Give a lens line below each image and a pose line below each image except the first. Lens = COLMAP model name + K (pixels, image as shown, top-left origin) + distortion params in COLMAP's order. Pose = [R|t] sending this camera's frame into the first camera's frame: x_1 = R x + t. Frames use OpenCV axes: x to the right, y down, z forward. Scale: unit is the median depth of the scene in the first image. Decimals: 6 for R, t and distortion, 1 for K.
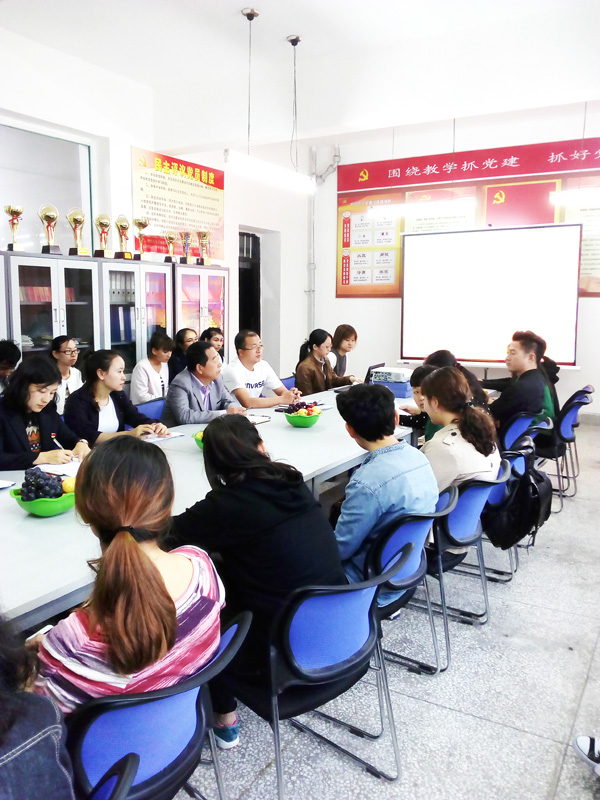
lens RADIAL K [[696.1, 0, 300.0], [0, 696.1, 400.0], [0, 0, 1]] dist [-0.003964, -0.006434]
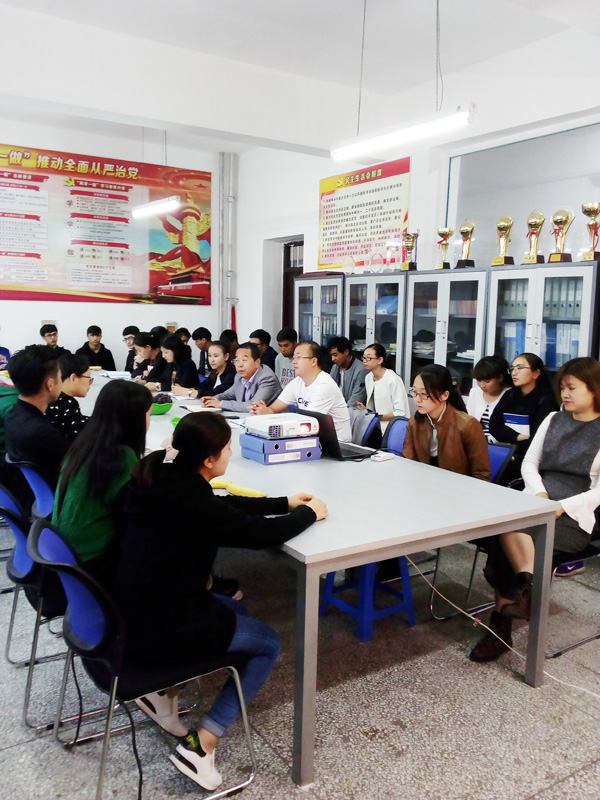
lens RADIAL K [[696.1, 0, 300.0], [0, 696.1, 400.0], [0, 0, 1]] dist [-0.003964, -0.006434]
pose [[-0.467026, 0.095271, -0.879096, 0.659907], [-0.150295, 0.971160, 0.185094, -0.172842], [0.871377, 0.218568, -0.439238, 1.265798]]
